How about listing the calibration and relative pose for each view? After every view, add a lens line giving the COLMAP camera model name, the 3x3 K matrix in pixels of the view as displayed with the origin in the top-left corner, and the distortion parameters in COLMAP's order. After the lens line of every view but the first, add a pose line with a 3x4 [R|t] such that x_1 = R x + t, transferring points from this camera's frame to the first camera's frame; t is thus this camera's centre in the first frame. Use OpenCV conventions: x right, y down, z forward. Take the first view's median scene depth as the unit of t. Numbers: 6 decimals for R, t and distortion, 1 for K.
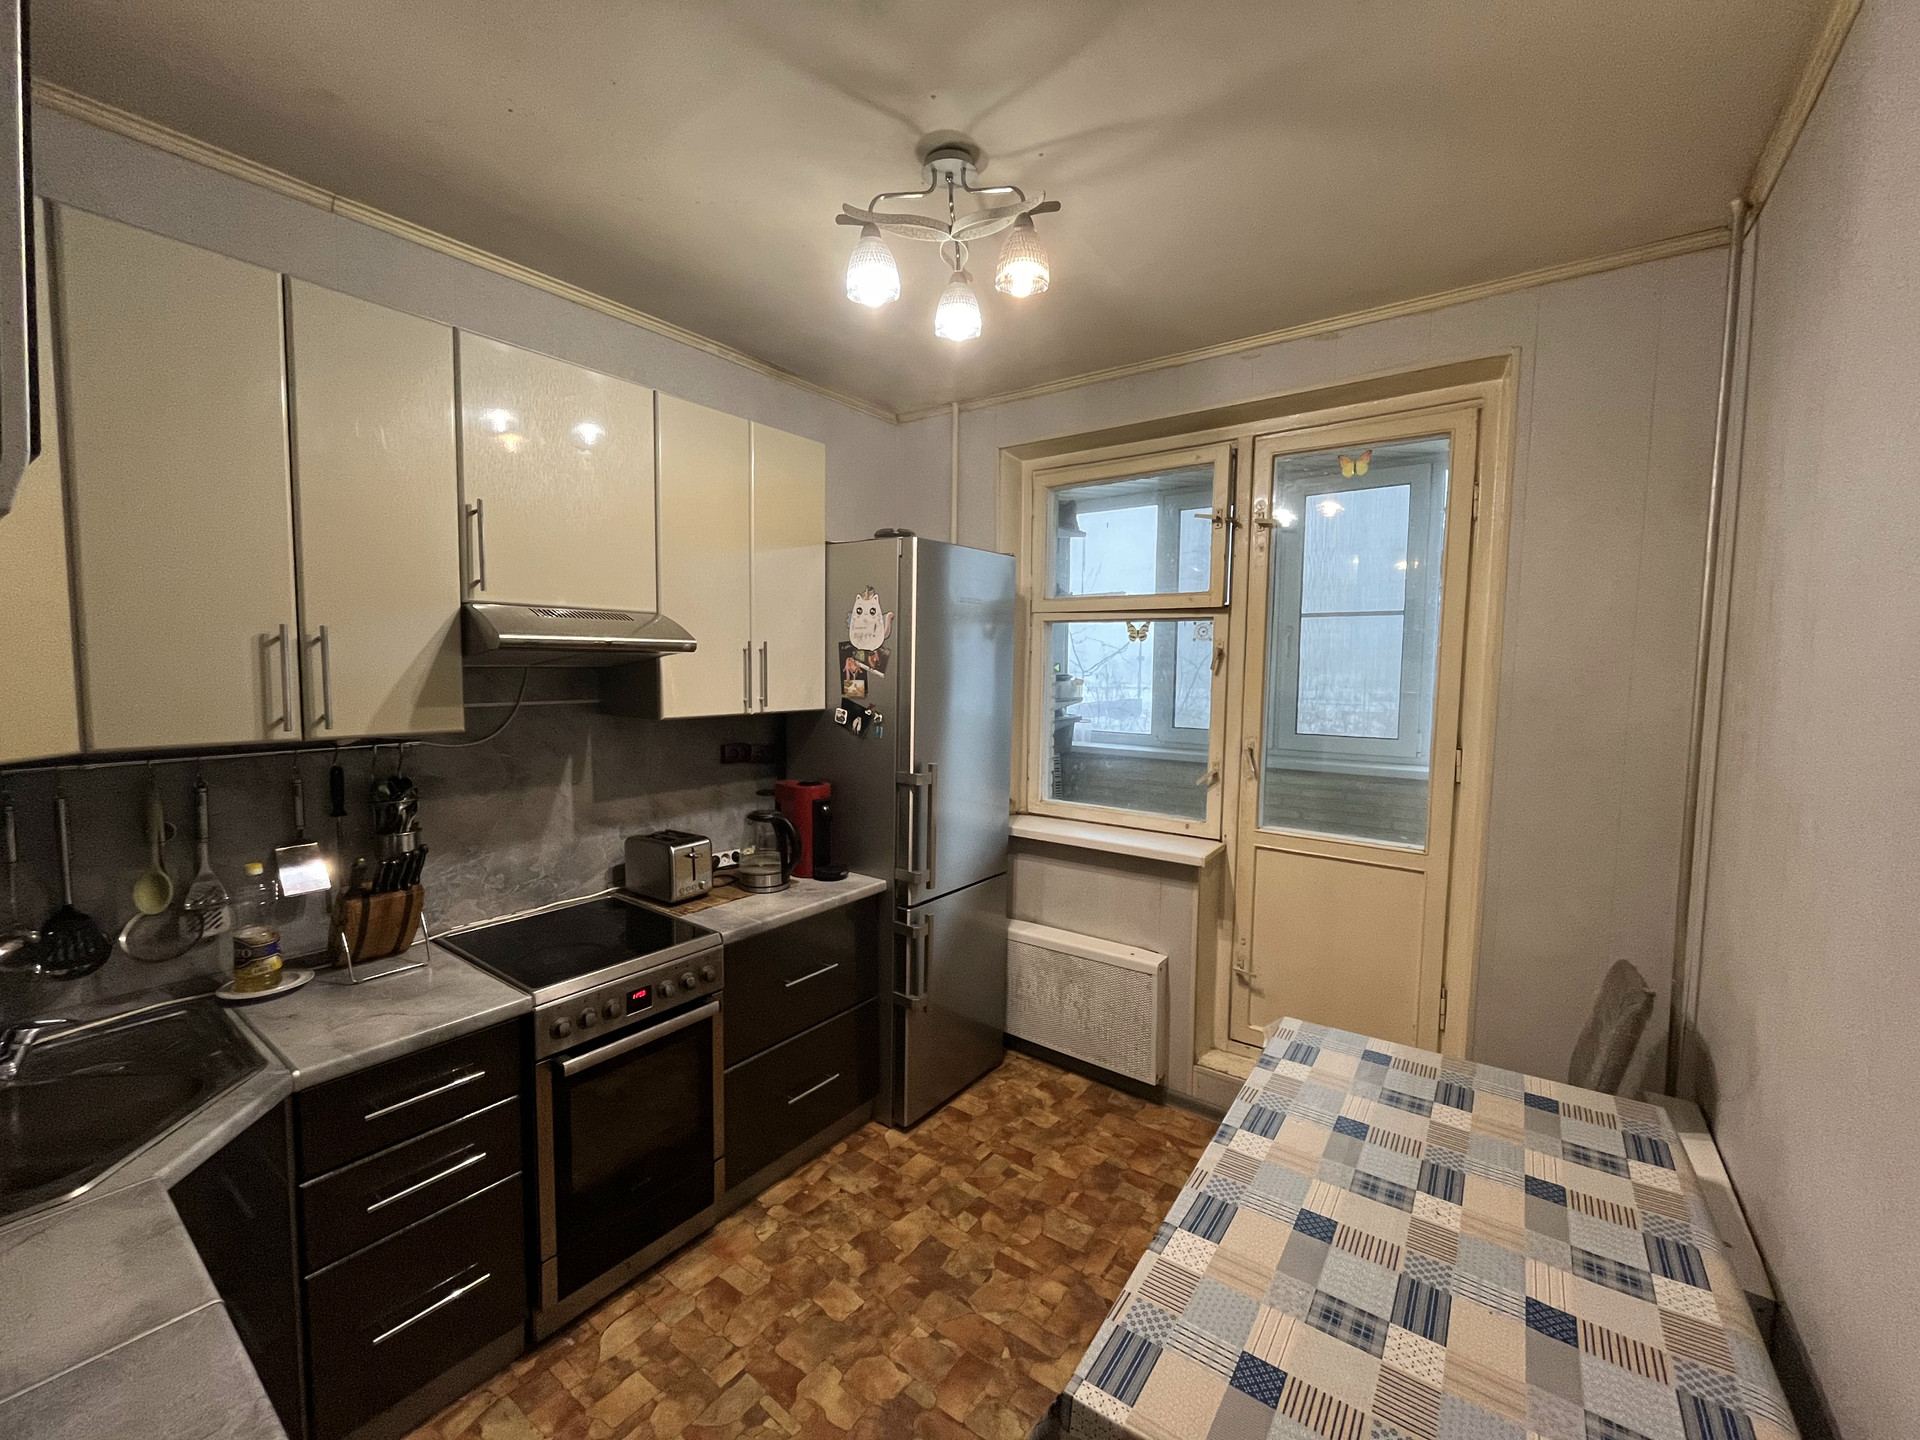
lens RADIAL K [[782.4, 0, 956.7], [0, 782.4, 718.5], [0, 0, 1]] dist [-0.001520, -0.000278]
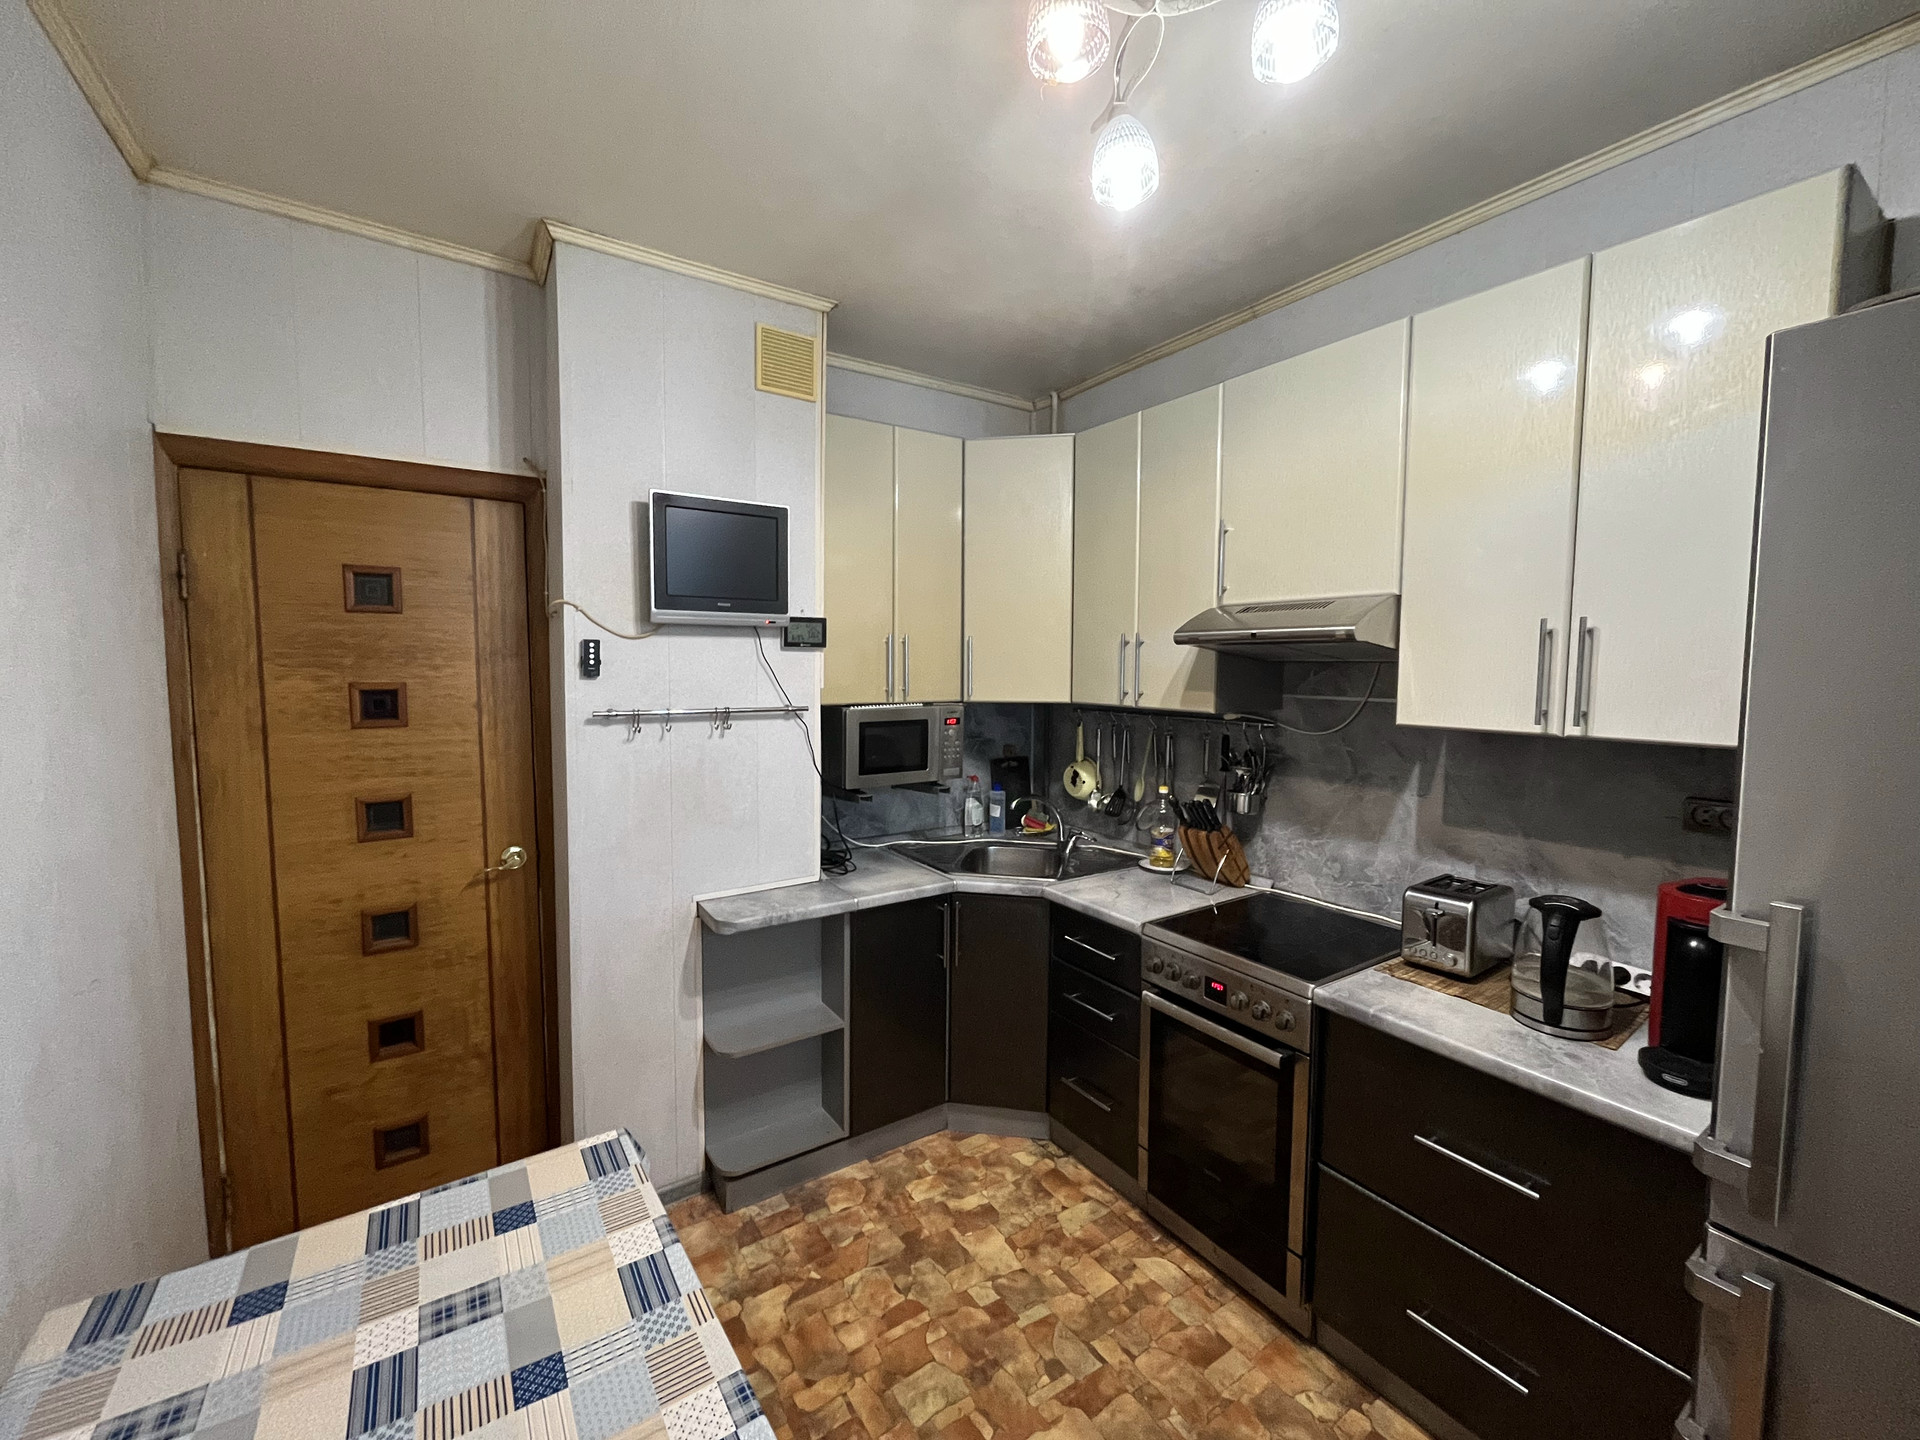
lens RADIAL K [[782.4, 0, 956.7], [0, 782.4, 718.5], [0, 0, 1]] dist [-0.001520, -0.000278]
pose [[-0.345300, 0.056423, -0.936795, 0.635522], [-0.074394, 0.993404, 0.087254, -0.050322], [0.935539, 0.099820, -0.338825, 1.007246]]
